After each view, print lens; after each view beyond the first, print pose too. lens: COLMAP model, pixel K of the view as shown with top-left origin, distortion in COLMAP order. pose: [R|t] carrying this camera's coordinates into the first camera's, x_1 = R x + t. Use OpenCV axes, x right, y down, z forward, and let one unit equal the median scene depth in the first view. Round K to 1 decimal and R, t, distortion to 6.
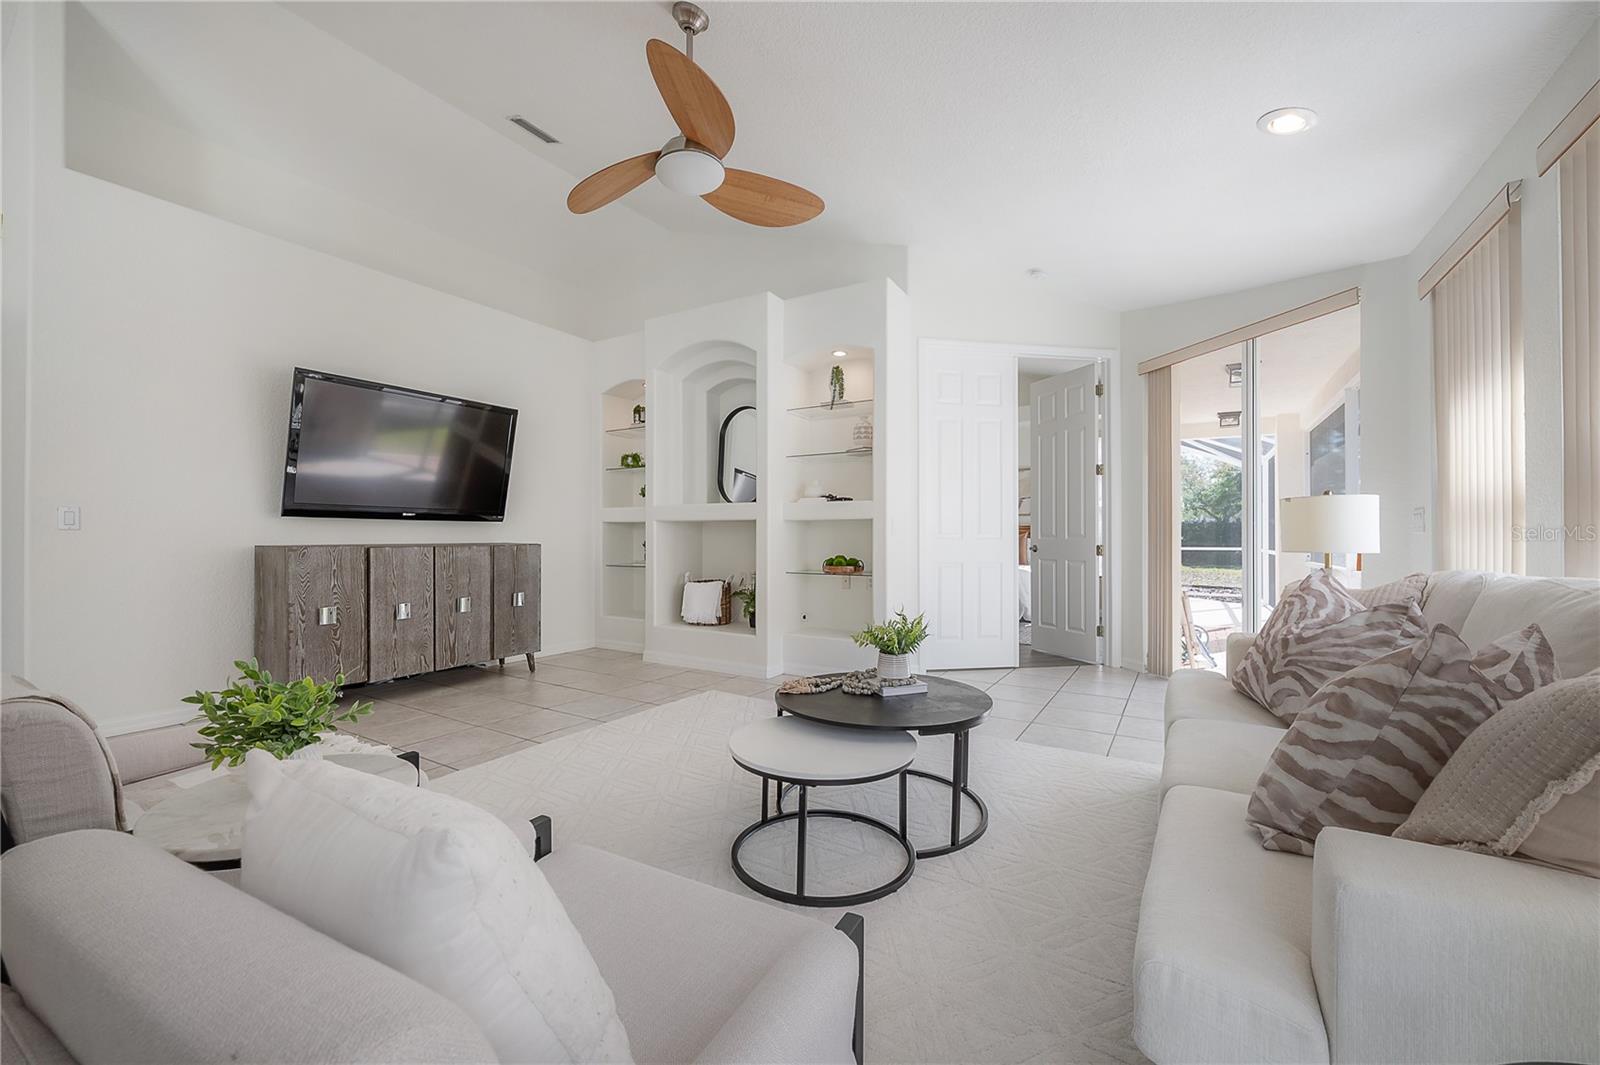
lens RADIAL K [[640.5, 0, 803.3], [0, 640.5, 531.0], [0, 0, 1]] dist [-0.006786, 0.001106]
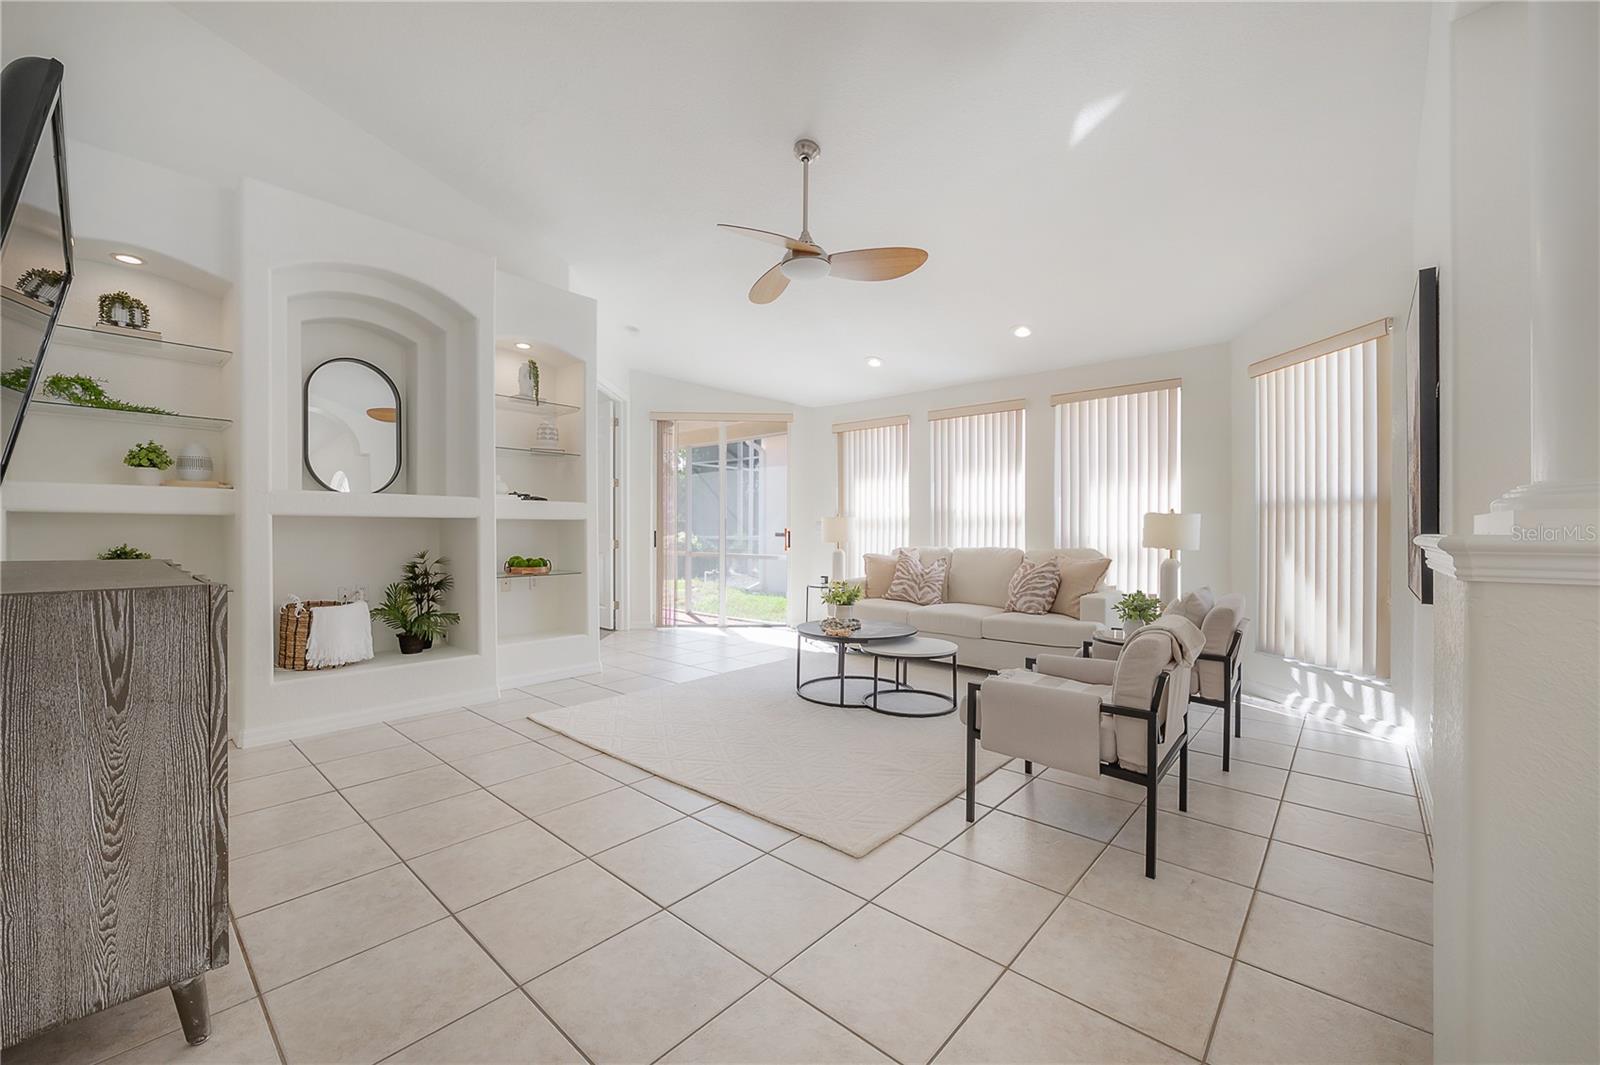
lens RADIAL K [[640.5, 0, 797.0], [0, 640.5, 530.2], [0, 0, 1]] dist [-0.006786, 0.001106]
pose [[0.183942, -0.003477, 0.982931, -0.867977], [-0.008706, 0.999949, 0.005167, -0.010371], [-0.982898, -0.009508, 0.183903, 0.445896]]
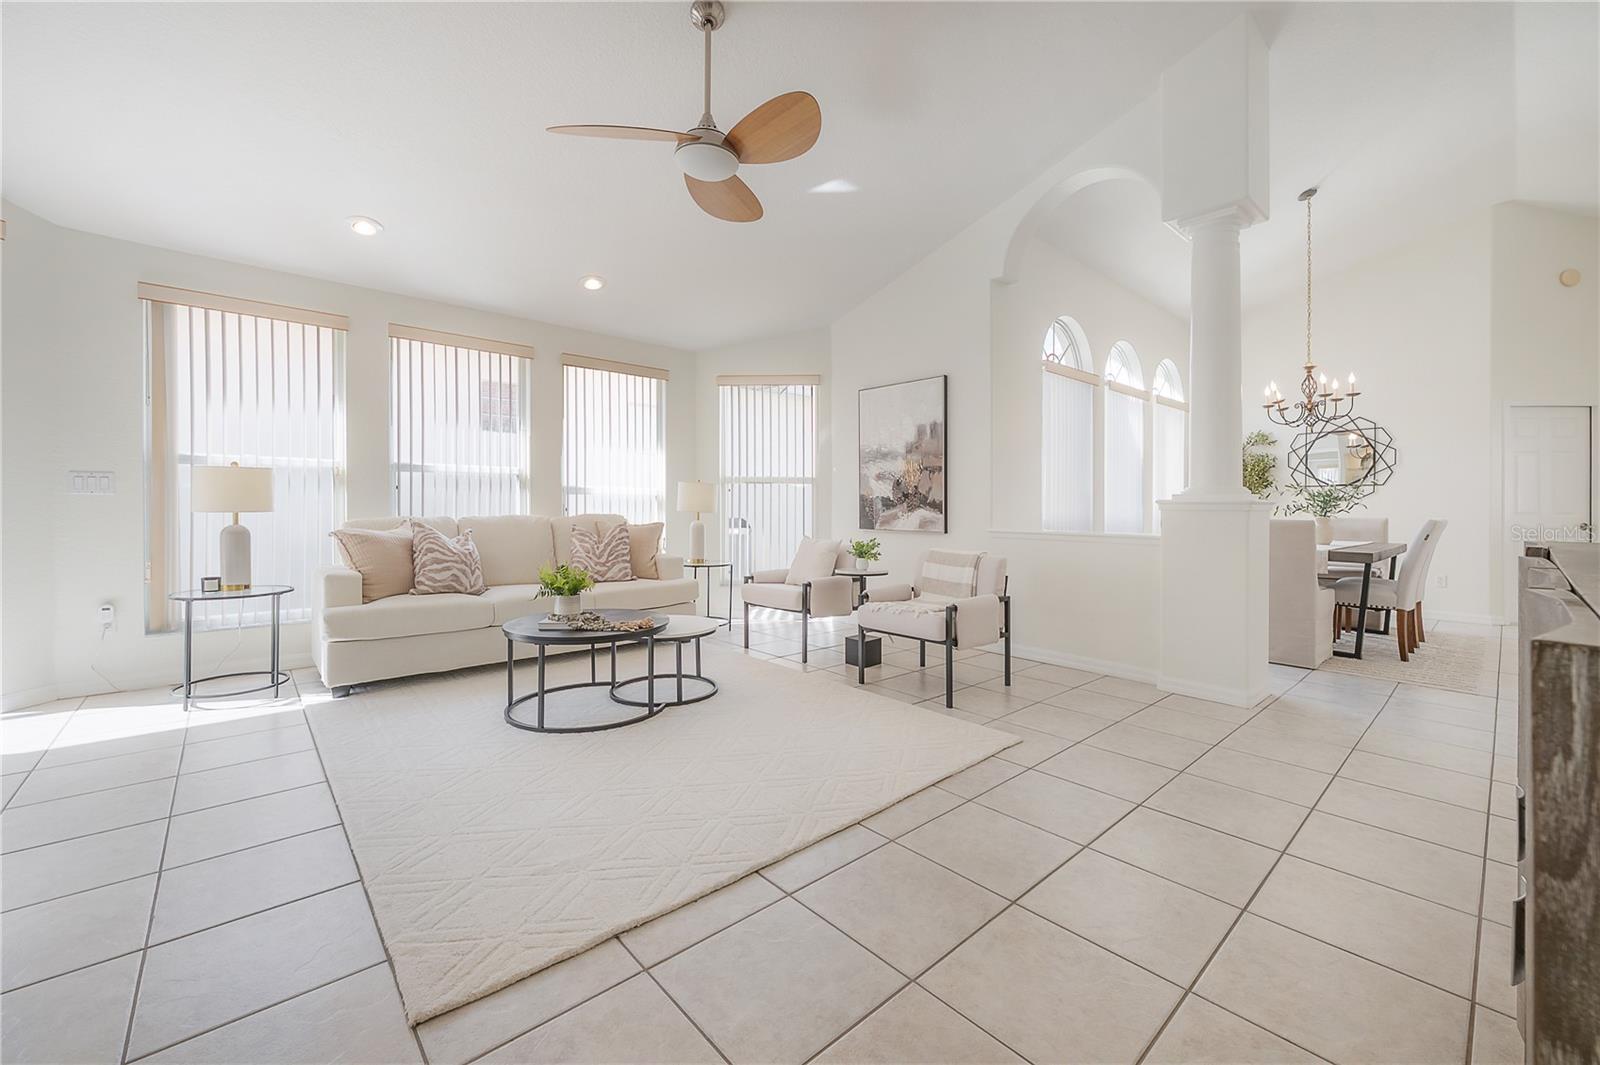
lens RADIAL K [[640.5, 0, 830.3], [0, 640.5, 511.9], [0, 0, 1]] dist [-0.006786, 0.001106]
pose [[-0.963761, -0.018507, 0.266126, -0.378590], [-0.017711, 0.999829, 0.005392, 0.004837], [-0.266180, 0.000484, -0.963923, 1.149172]]
